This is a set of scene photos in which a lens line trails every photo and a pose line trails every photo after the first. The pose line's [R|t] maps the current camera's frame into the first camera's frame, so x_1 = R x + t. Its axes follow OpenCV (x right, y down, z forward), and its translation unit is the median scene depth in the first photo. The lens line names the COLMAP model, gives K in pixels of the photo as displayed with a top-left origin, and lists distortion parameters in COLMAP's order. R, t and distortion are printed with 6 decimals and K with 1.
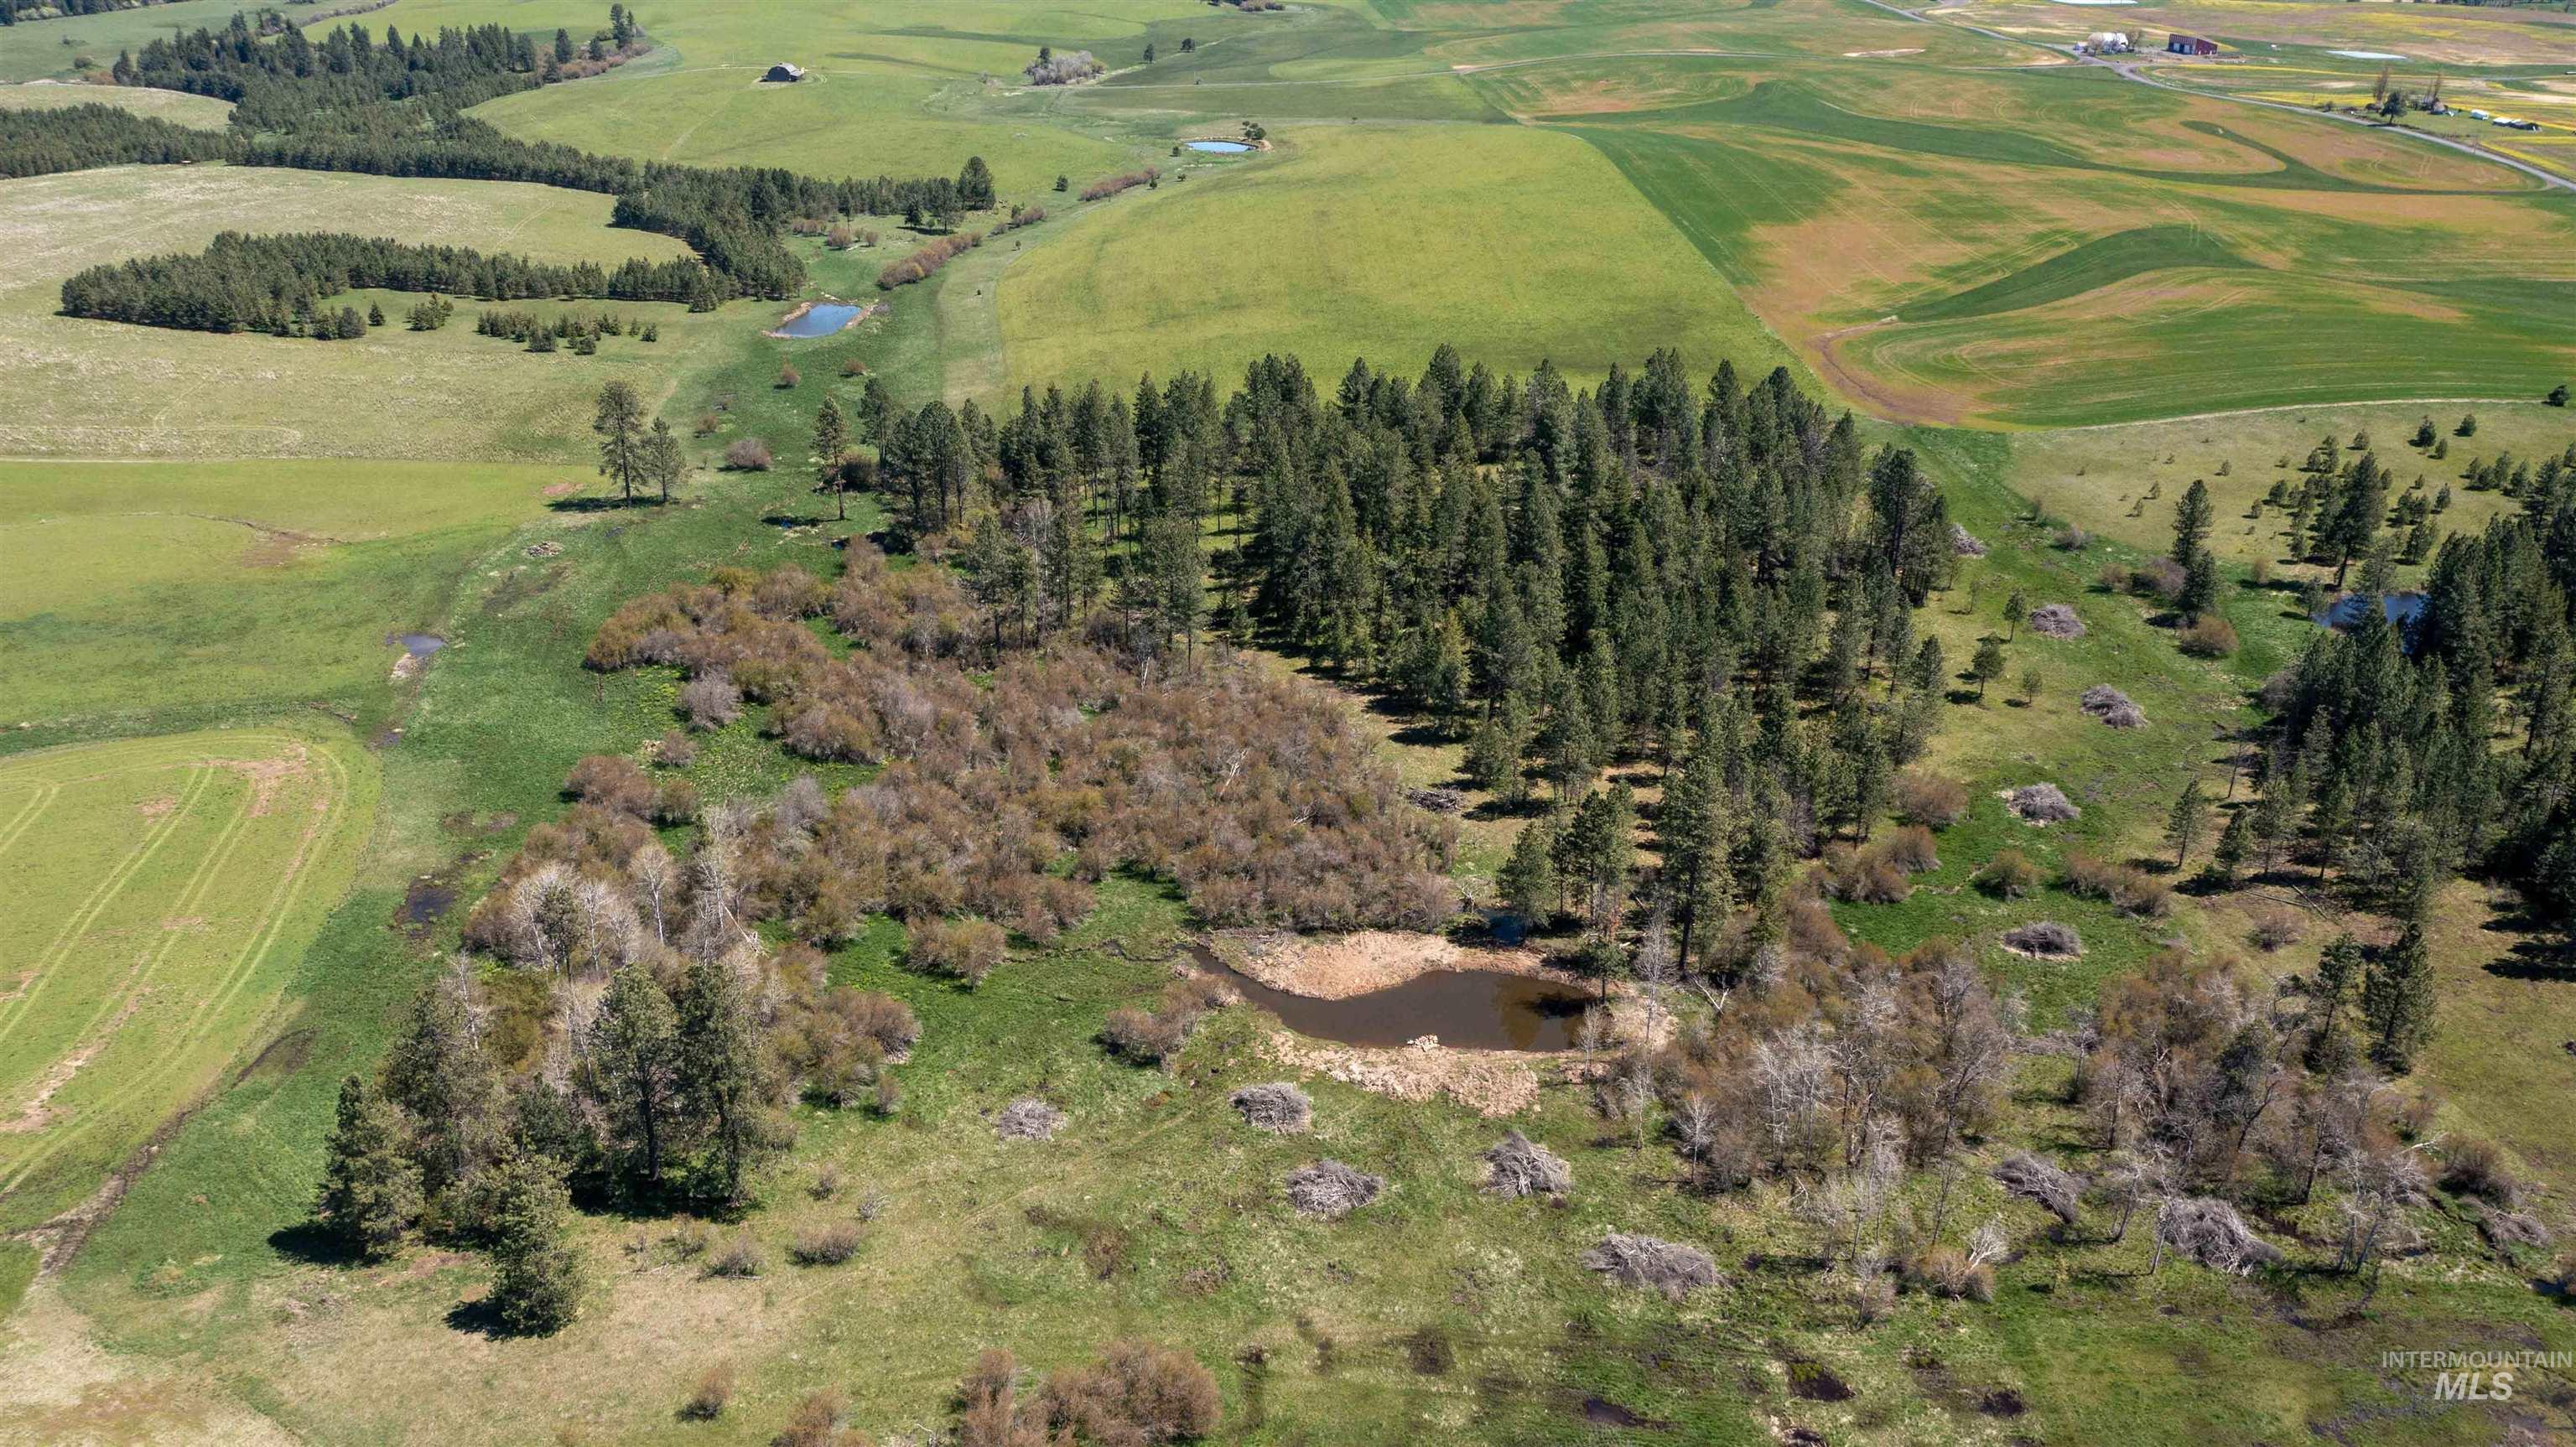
lens RADIAL K [[2006.4, 0, 1294.5], [0, 2006.4, 719.4], [0, 0, 1]] dist [-0.022286, 0.008941]
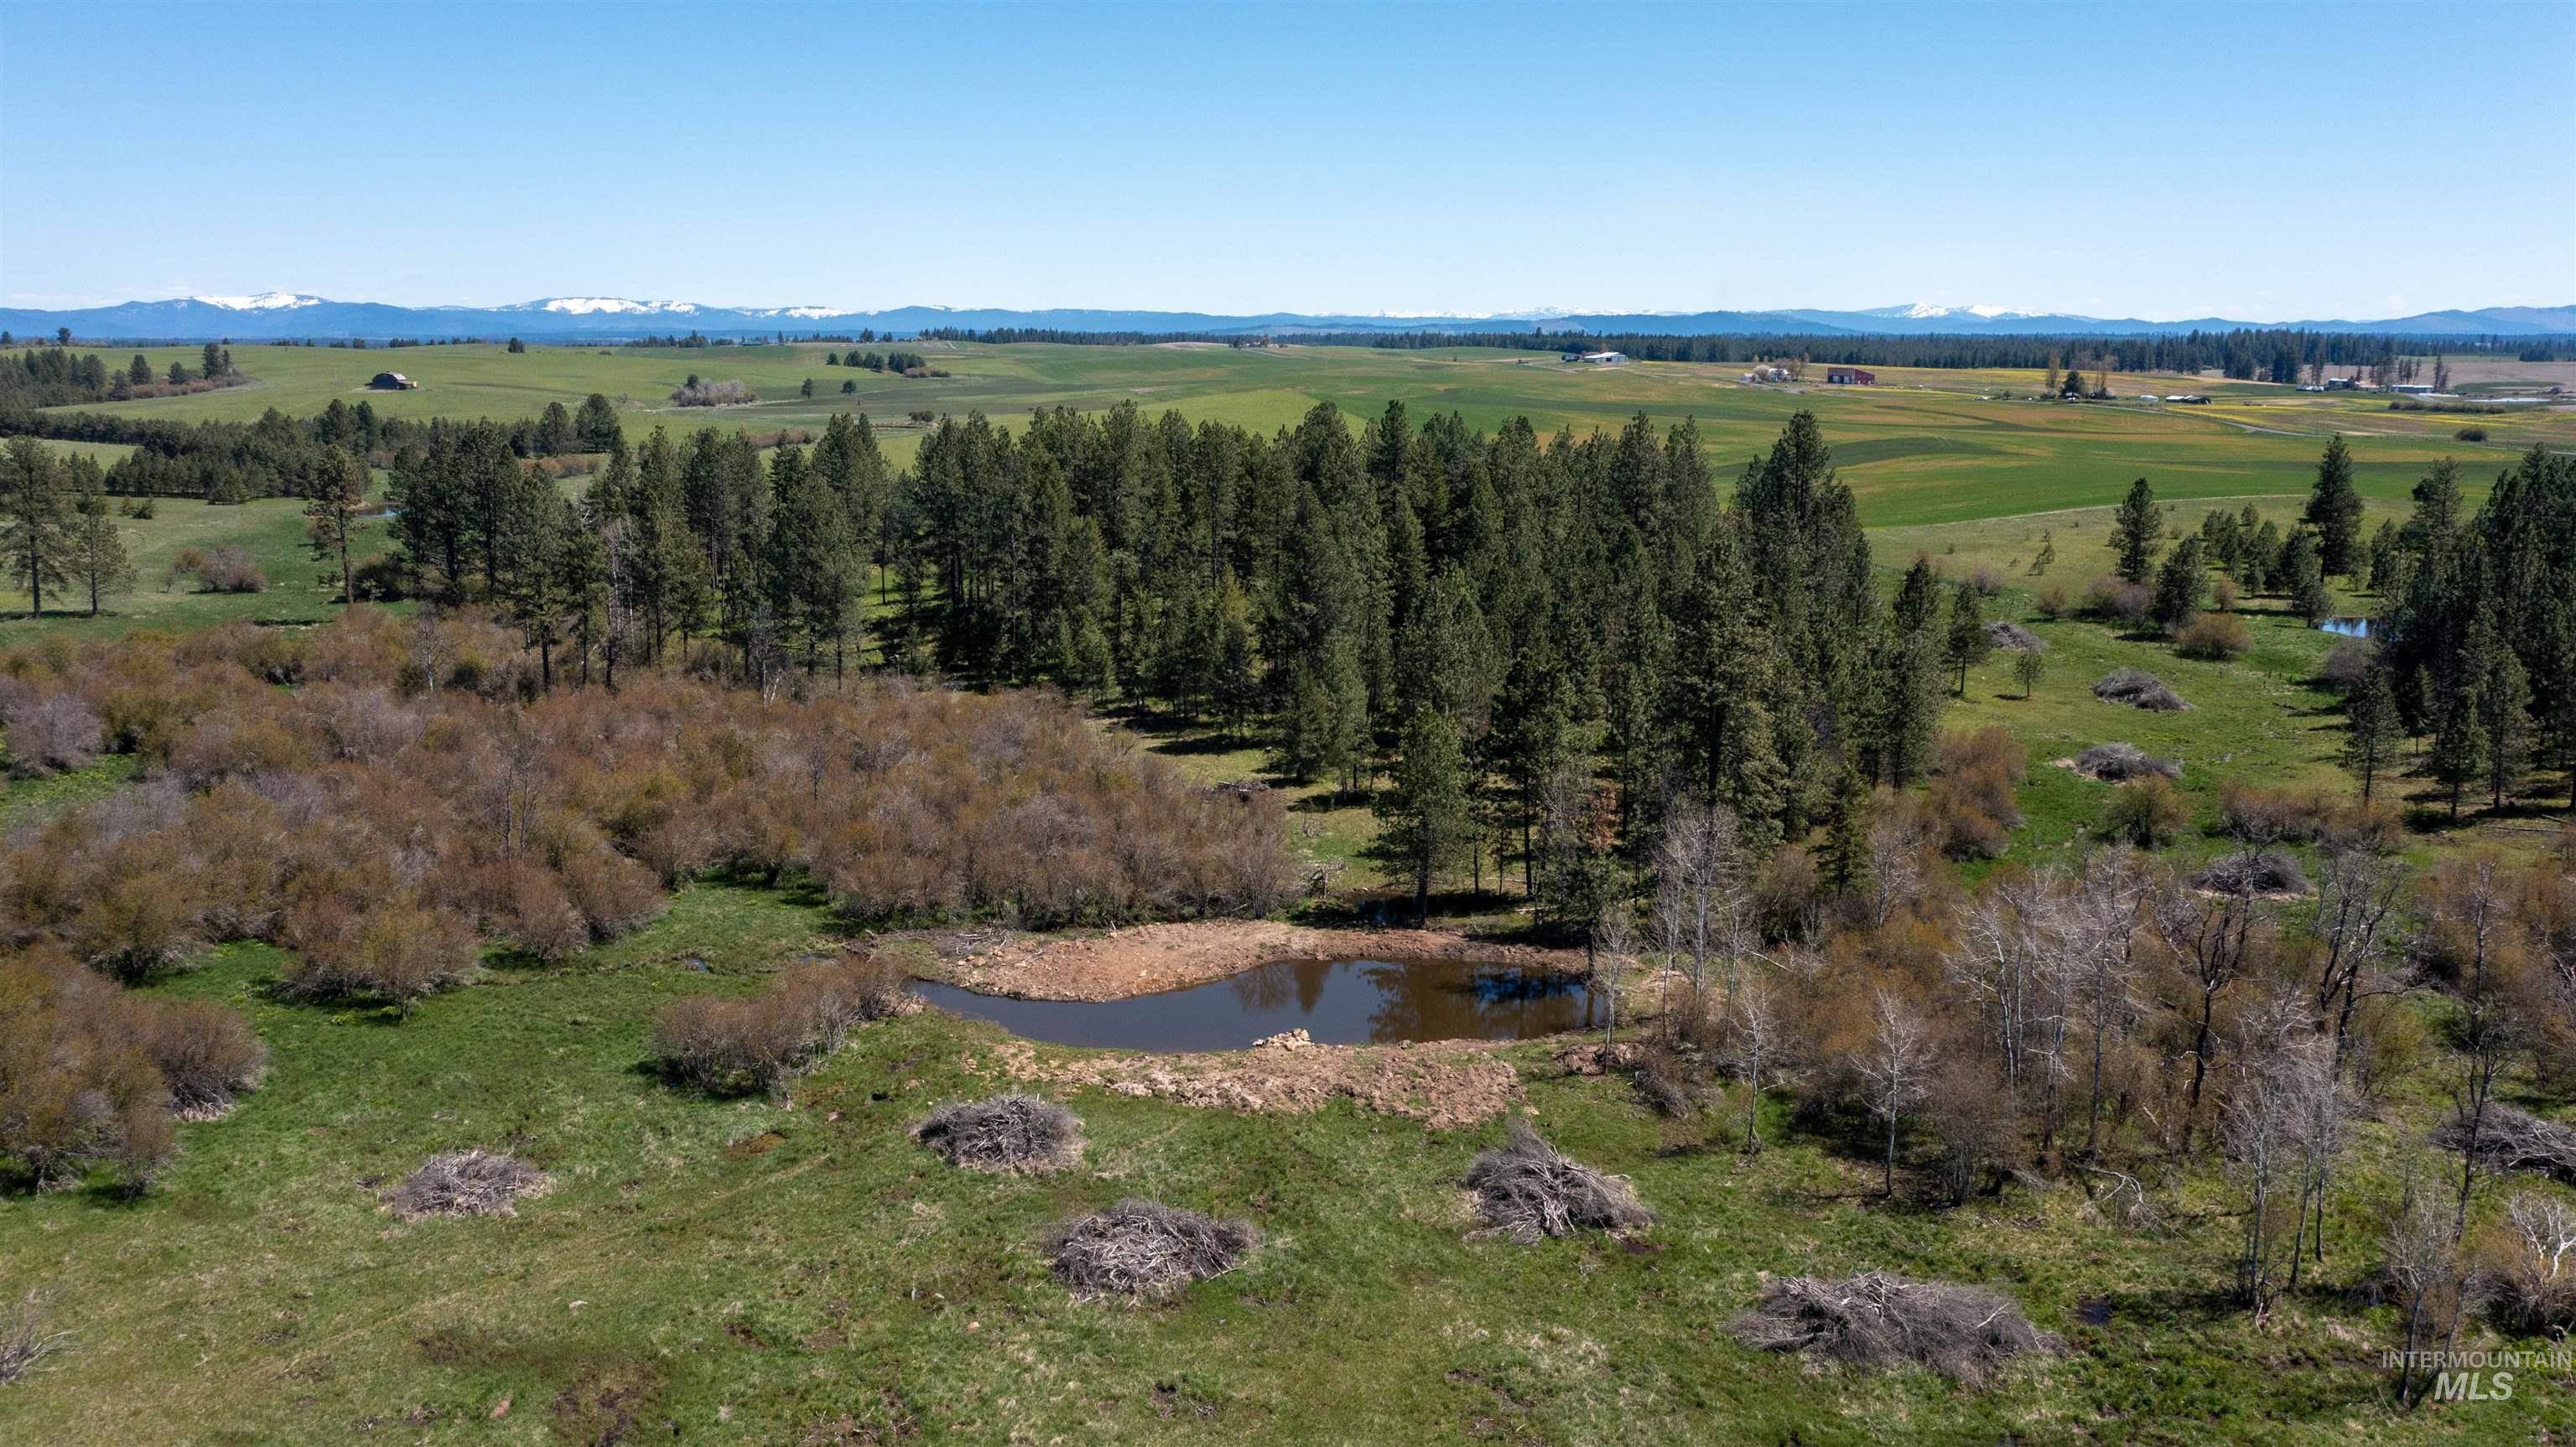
lens RADIAL K [[2006.4, 0, 1283.1], [0, 2006.4, 733.3], [0, 0, 1]] dist [-0.022286, 0.008941]
pose [[0.987364, -0.027170, 0.156125, -0.016175], [0.059672, 0.976424, -0.207451, 0.197130], [-0.146808, 0.214145, 0.965707, 0.489807]]
